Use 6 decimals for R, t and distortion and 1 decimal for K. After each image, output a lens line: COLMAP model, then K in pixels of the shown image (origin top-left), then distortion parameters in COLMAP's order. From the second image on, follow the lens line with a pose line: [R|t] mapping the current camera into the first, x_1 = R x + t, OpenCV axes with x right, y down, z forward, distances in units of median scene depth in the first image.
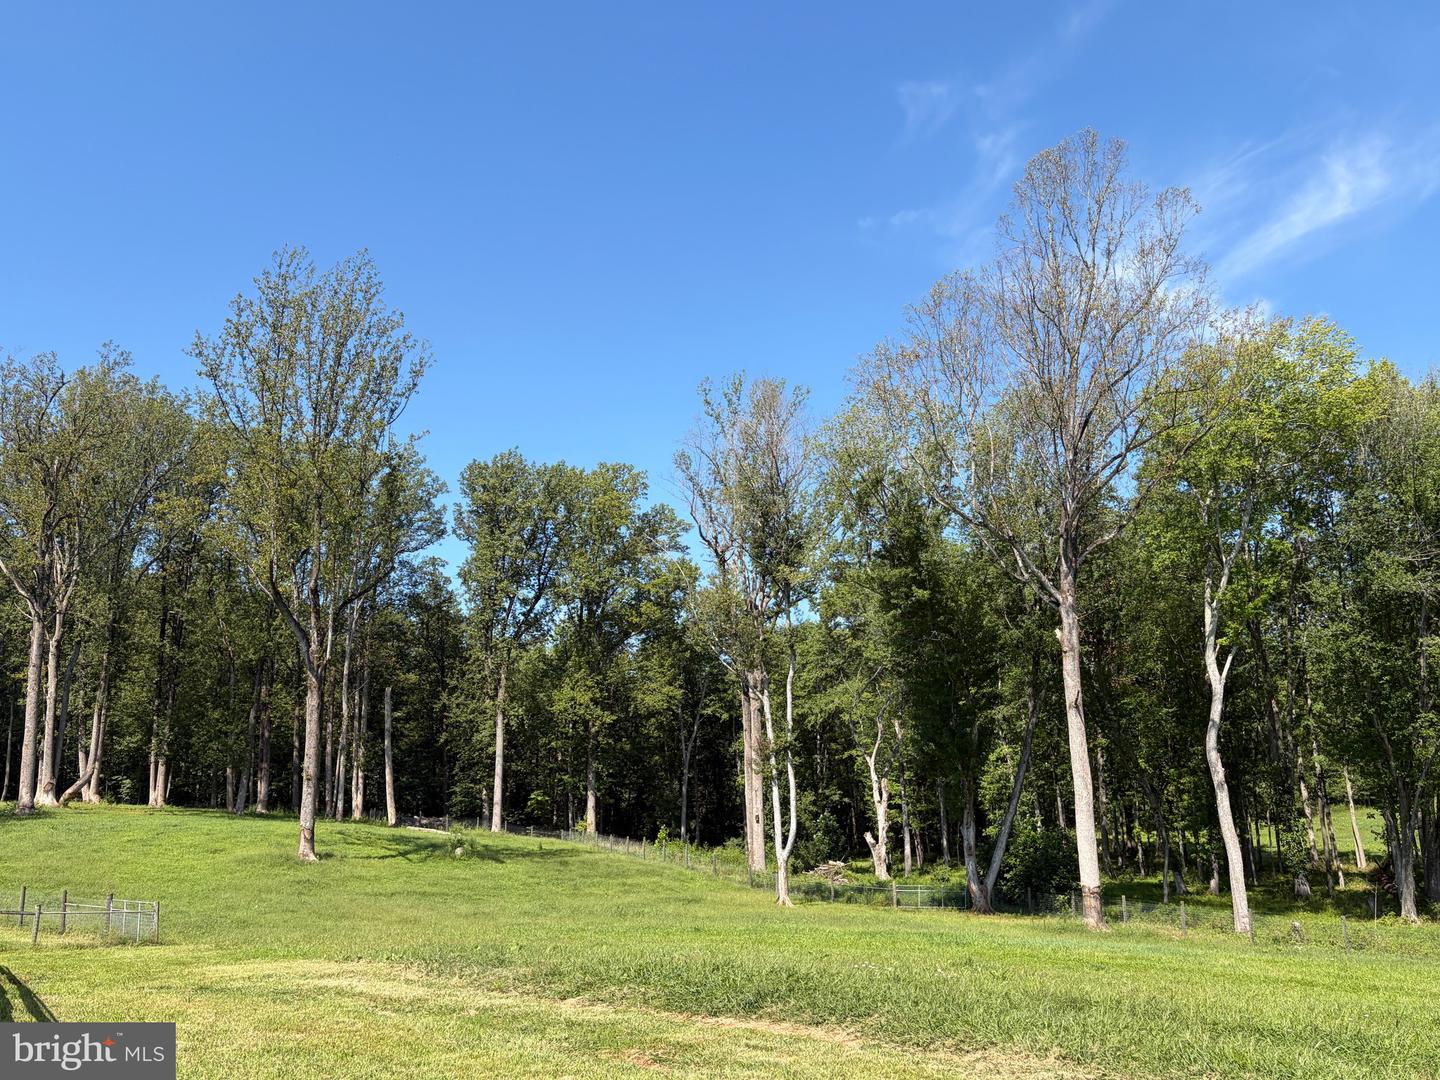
lens RADIAL K [[1147.6, 0, 720.0], [0, 1147.6, 540.0], [0, 0, 1]] dist [0.157148, -0.206853]
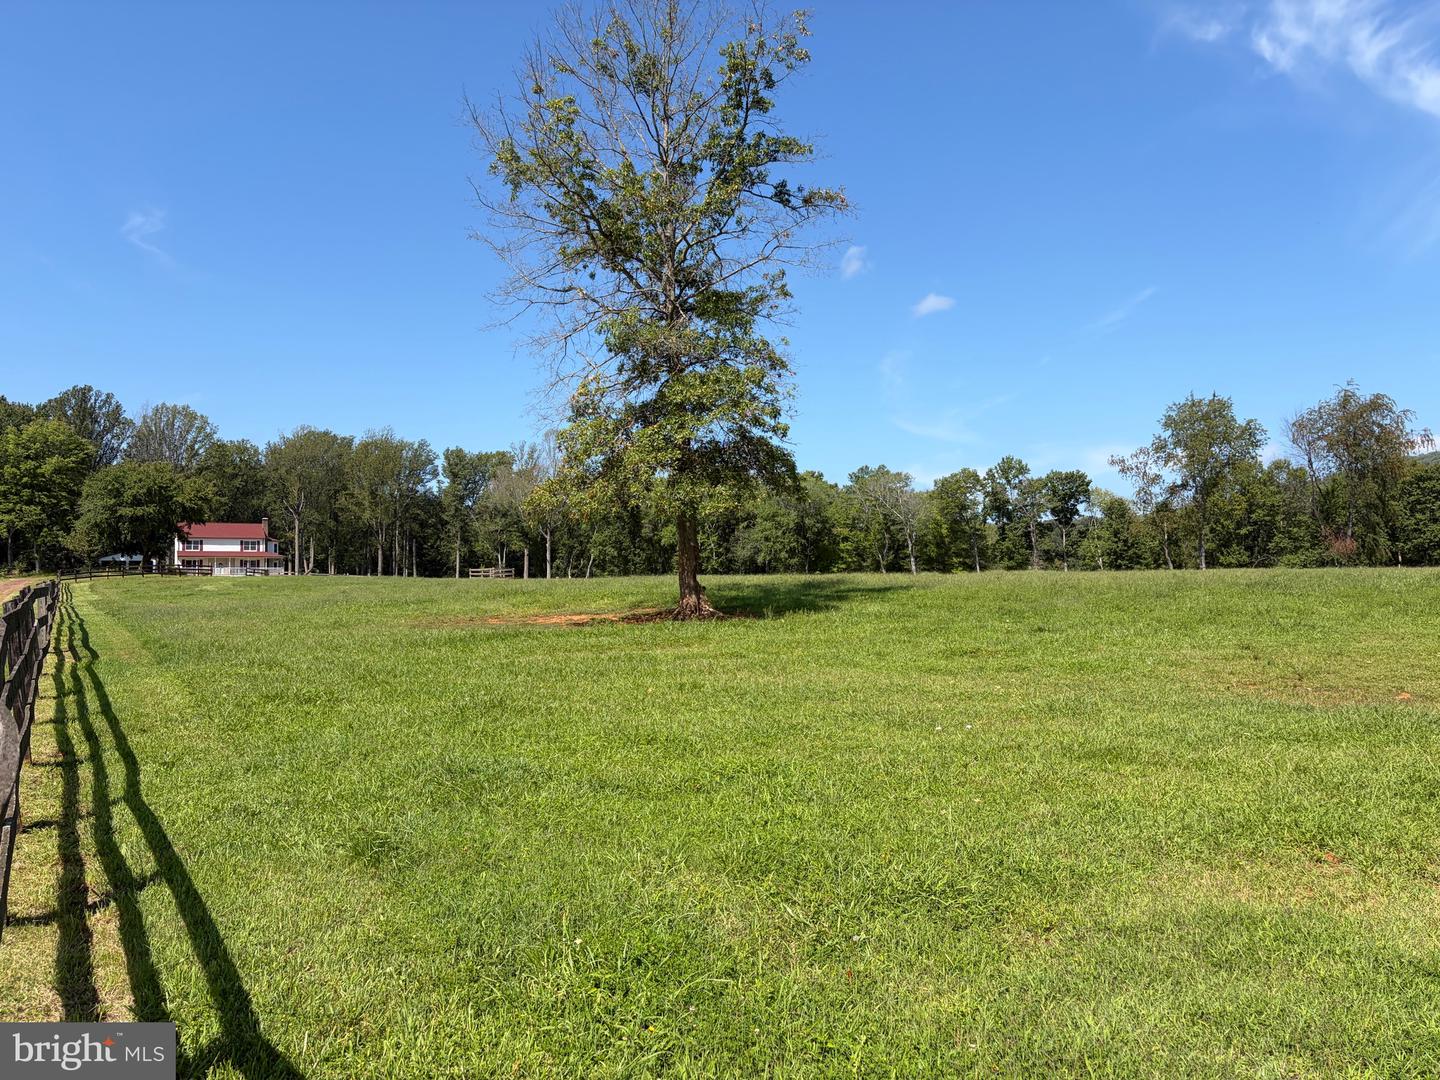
lens RADIAL K [[1063.6, 0, 720.0], [0, 1063.6, 540.0], [0, 0, 1]] dist [0.007460, 0.000488]
pose [[0.997563, 0.029621, -0.063179, 0.506983], [-0.018940, 0.986377, 0.163406, -0.253159], [0.067159, -0.161811, 0.984534, -1.203709]]
